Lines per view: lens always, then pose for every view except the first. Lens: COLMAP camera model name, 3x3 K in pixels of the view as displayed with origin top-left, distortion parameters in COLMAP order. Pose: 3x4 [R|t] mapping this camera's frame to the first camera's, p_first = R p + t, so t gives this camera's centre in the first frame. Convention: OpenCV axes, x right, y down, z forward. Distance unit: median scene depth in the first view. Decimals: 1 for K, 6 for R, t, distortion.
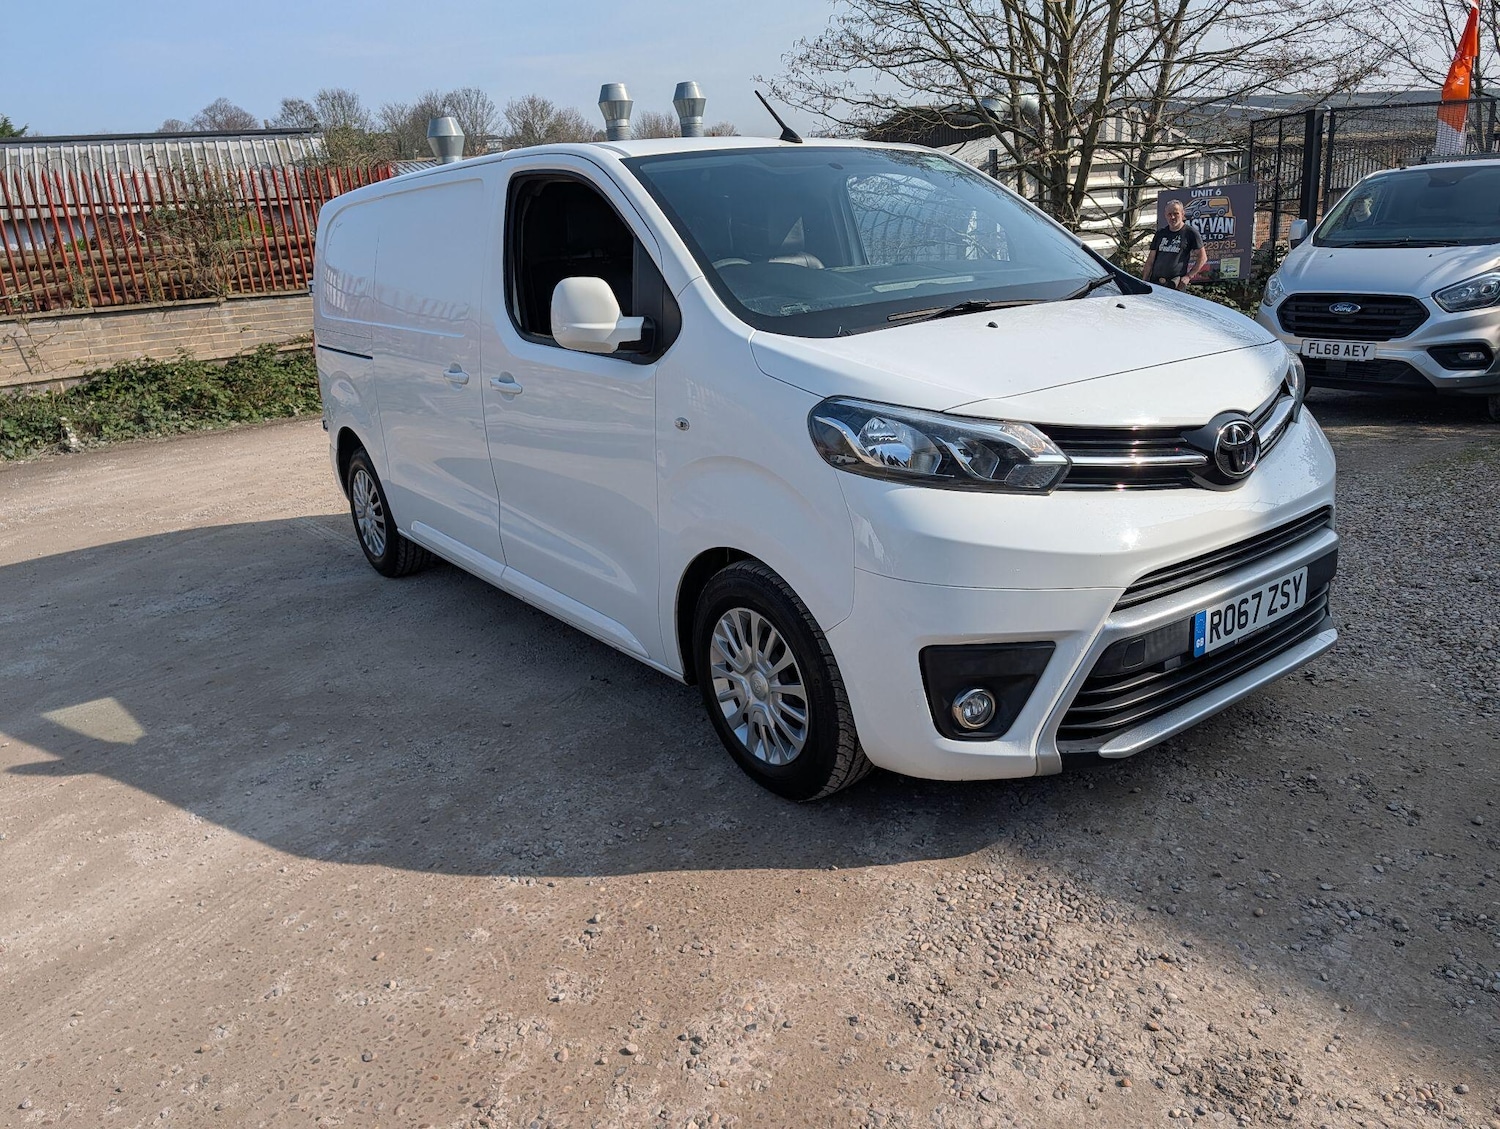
lens RADIAL K [[1074.4, 0, 761.7], [0, 1074.4, 569.0], [0, 0, 1]] dist [0.023777, -0.017248]
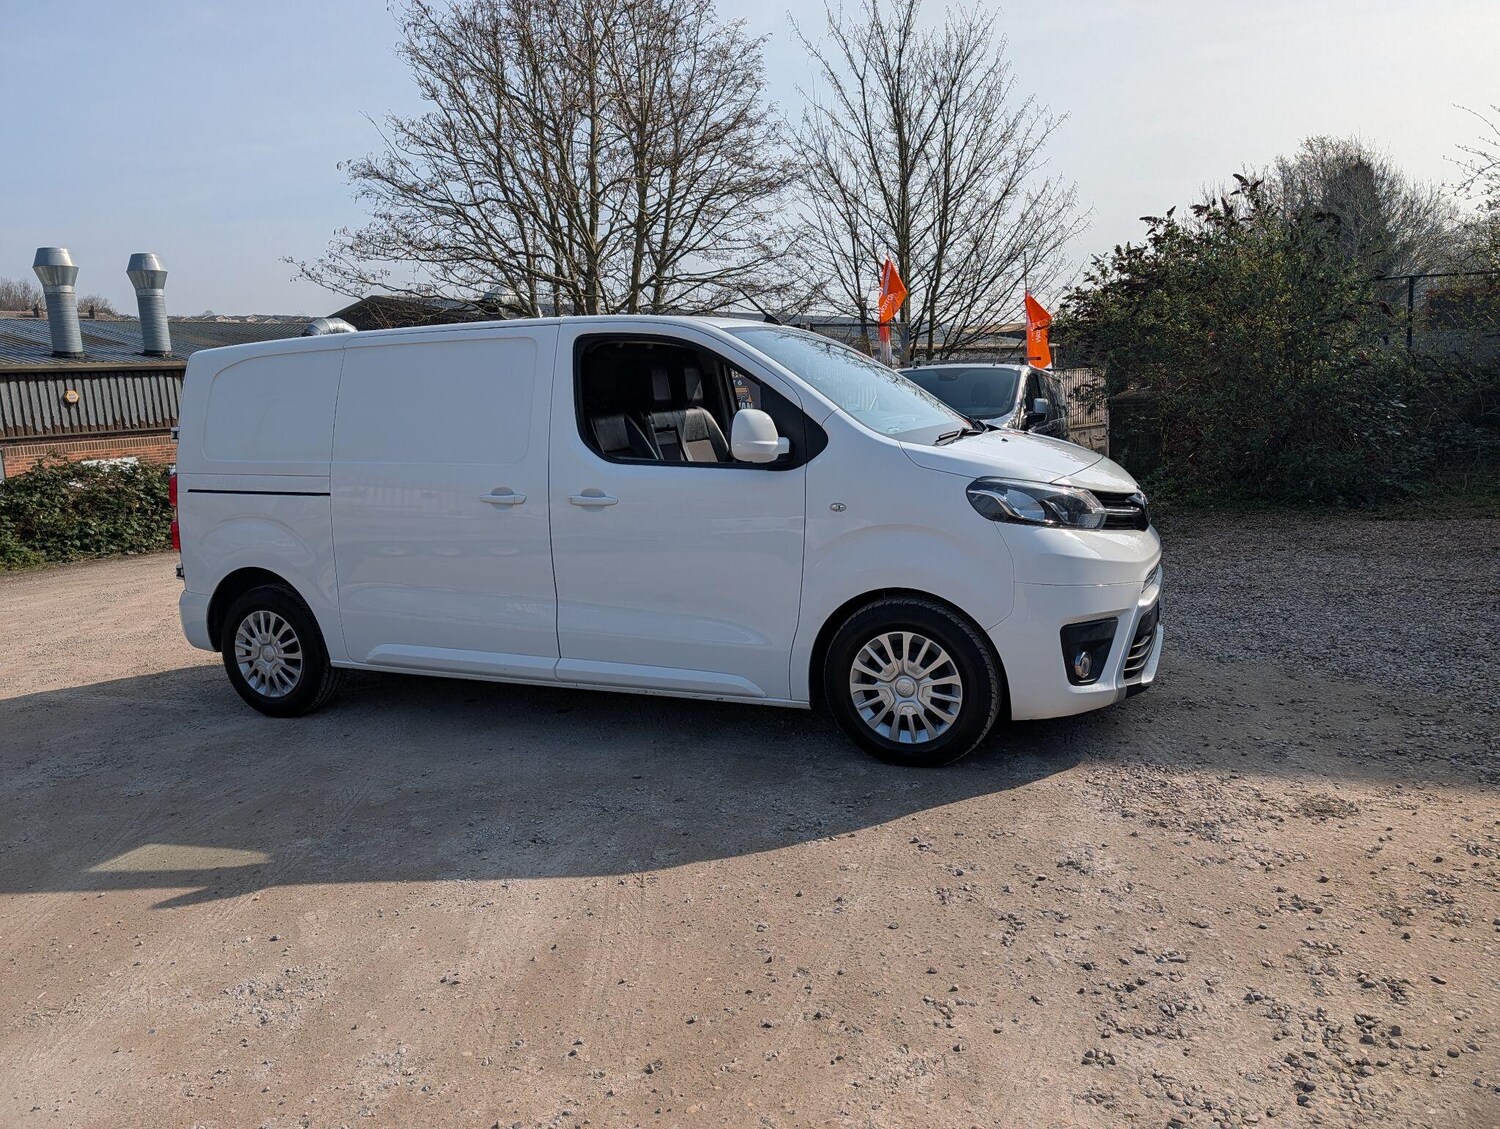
lens RADIAL K [[1074.4, 0, 768.3], [0, 1074.4, 542.3], [0, 0, 1]] dist [0.023777, -0.017248]
pose [[0.865165, -0.042792, 0.499659, -0.815019], [0.135696, 0.979160, -0.151102, 0.105596], [-0.482780, 0.198530, 0.852941, -0.150222]]
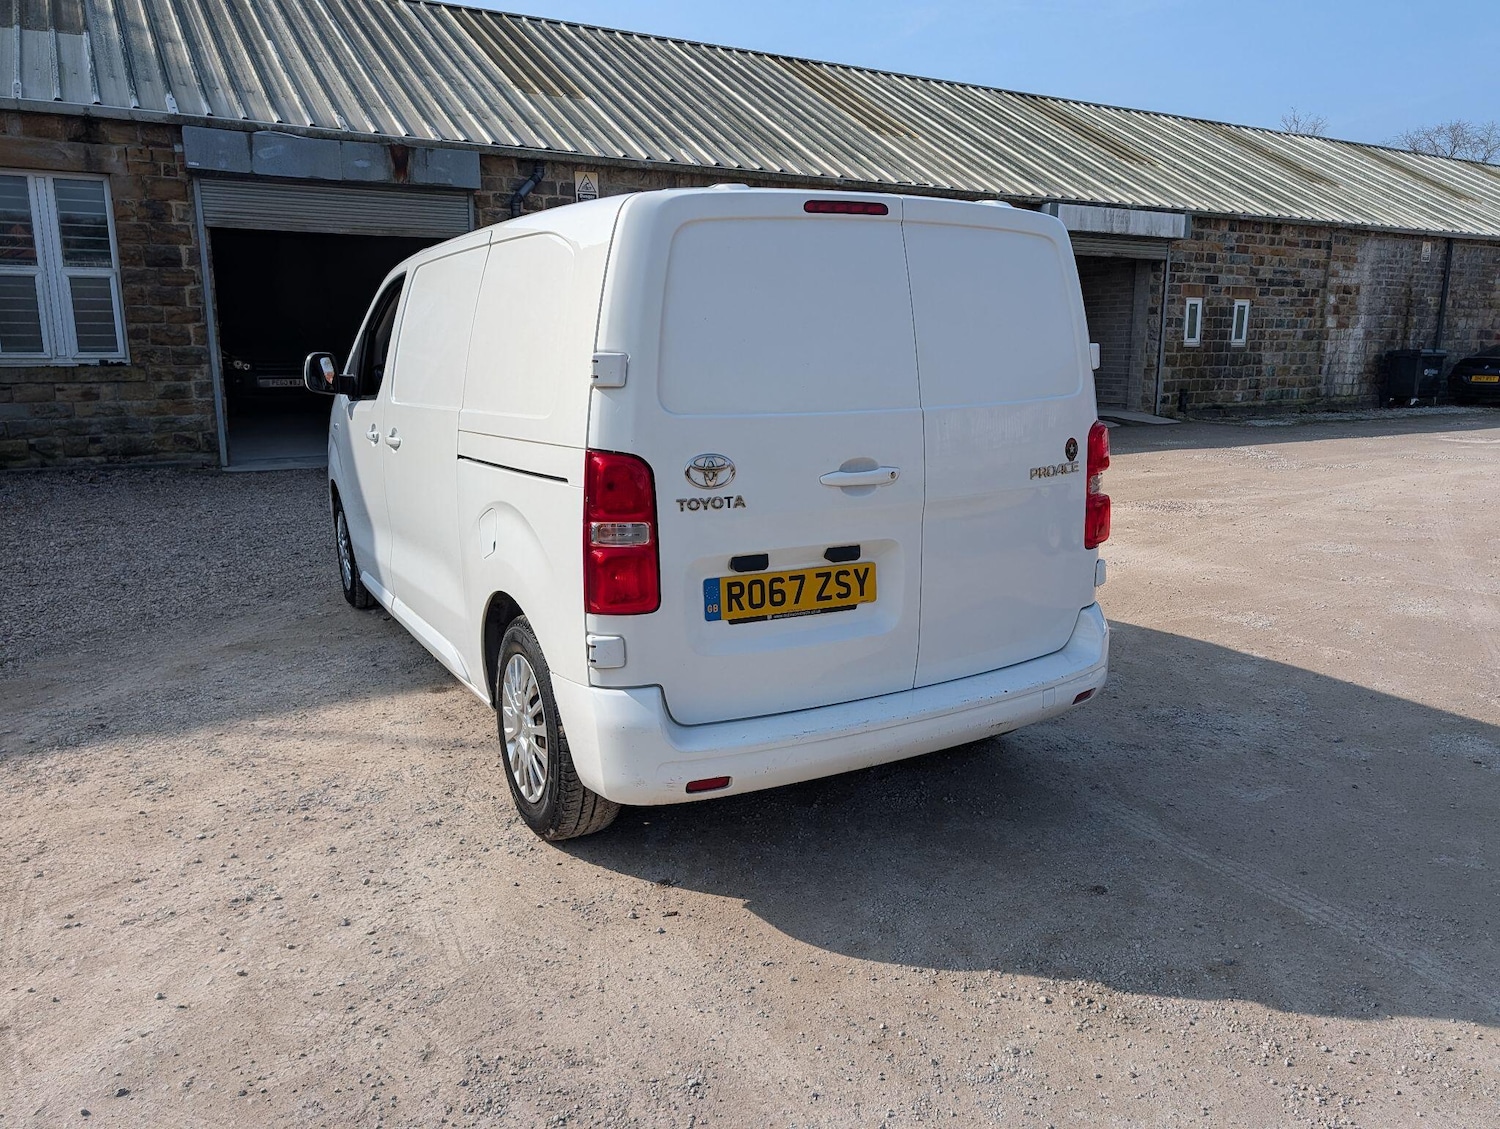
lens RADIAL K [[1074.4, 0, 765.2], [0, 1074.4, 547.6], [0, 0, 1]] dist [0.023777, -0.017248]
pose [[-0.988239, 0.051216, 0.144087, -0.575694], [0.112520, 0.881614, 0.458362, -0.850087], [-0.103554, 0.469184, -0.877008, 2.933240]]
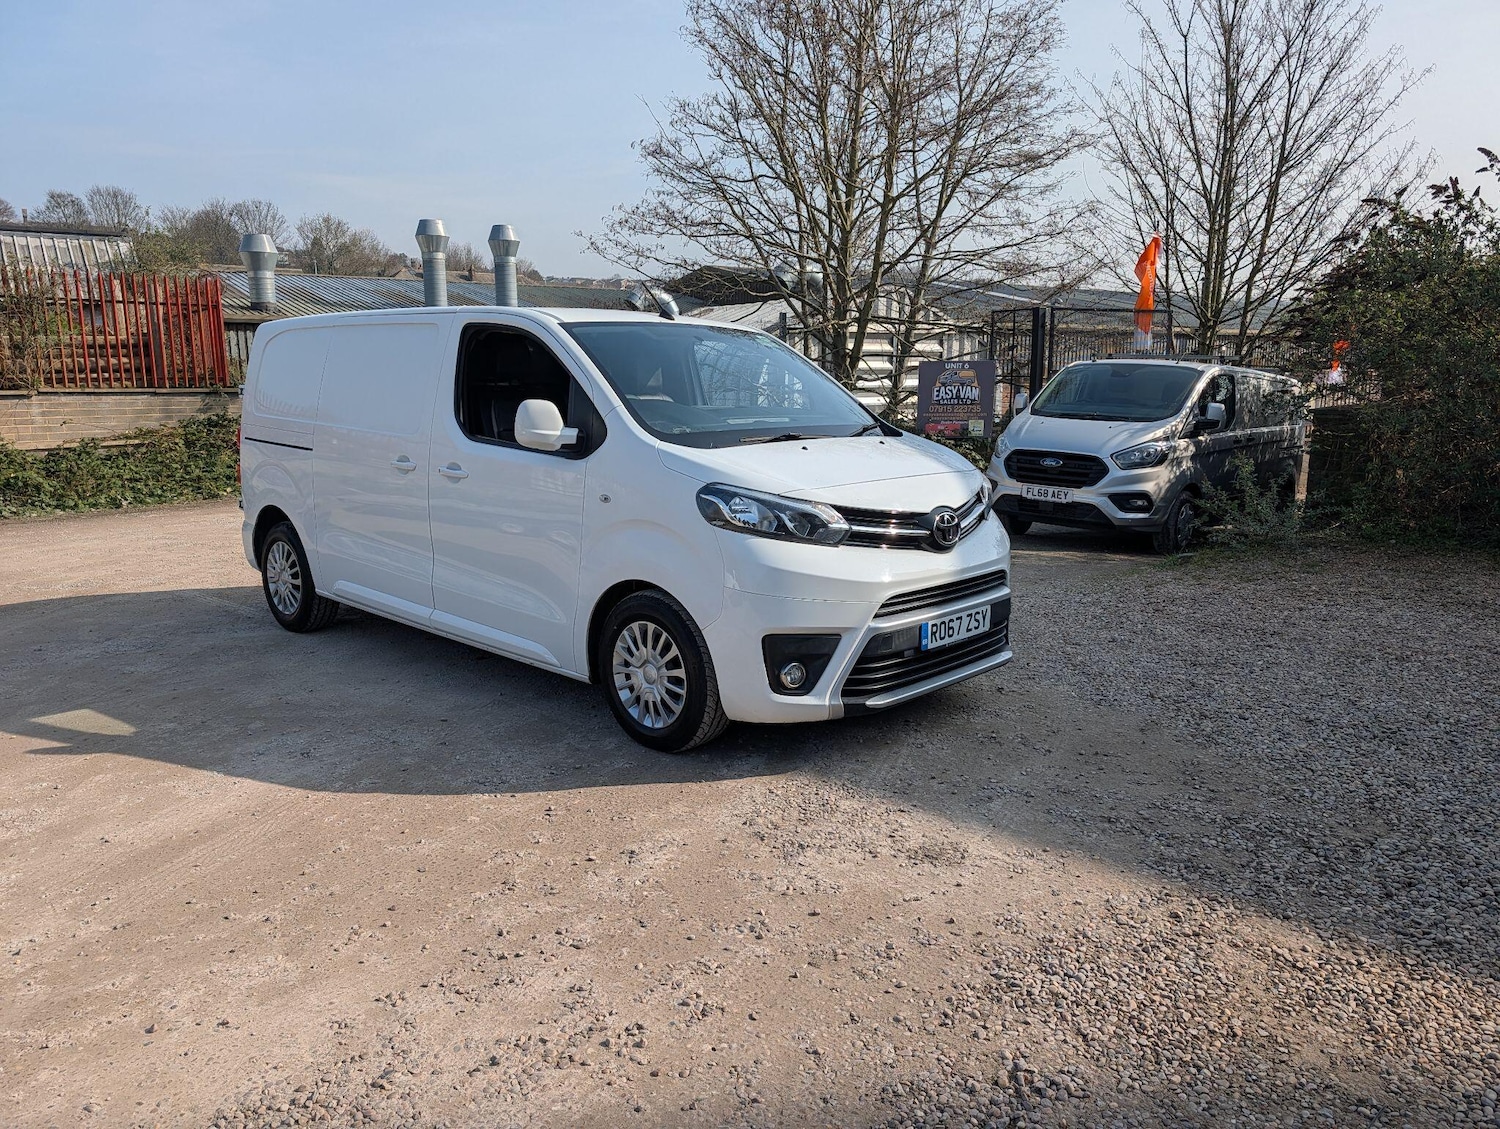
lens RADIAL K [[1074.4, 0, 753.4], [0, 1074.4, 574.0], [0, 0, 1]] dist [0.023777, -0.017248]
pose [[0.981198, 0.039164, 0.188989, -0.140755], [-0.016747, 0.992779, -0.118784, 0.137948], [-0.192277, 0.113385, 0.974768, -0.477258]]
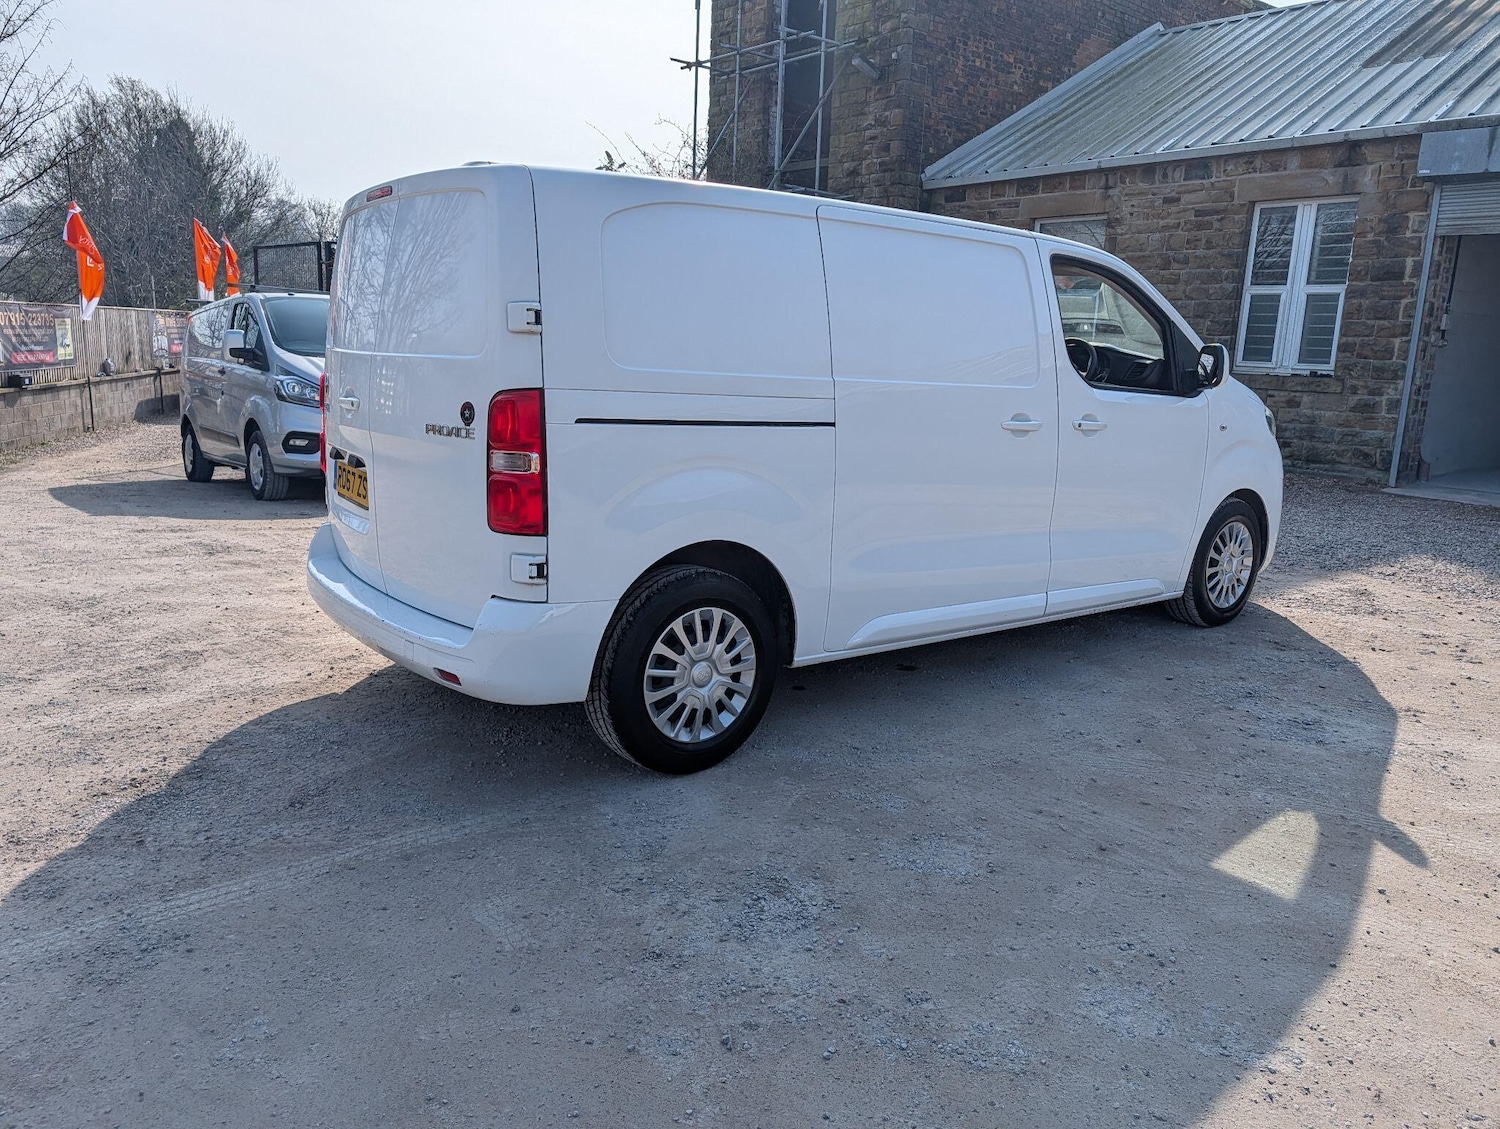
lens RADIAL K [[1074.4, 0, 772.7], [0, 1074.4, 540.9], [0, 0, 1]] dist [0.023777, -0.017248]
pose [[-0.031076, -0.106982, 0.993775, -1.755577], [0.263366, 0.958243, 0.111392, -0.333327], [-0.964195, 0.265188, -0.001603, 1.672580]]
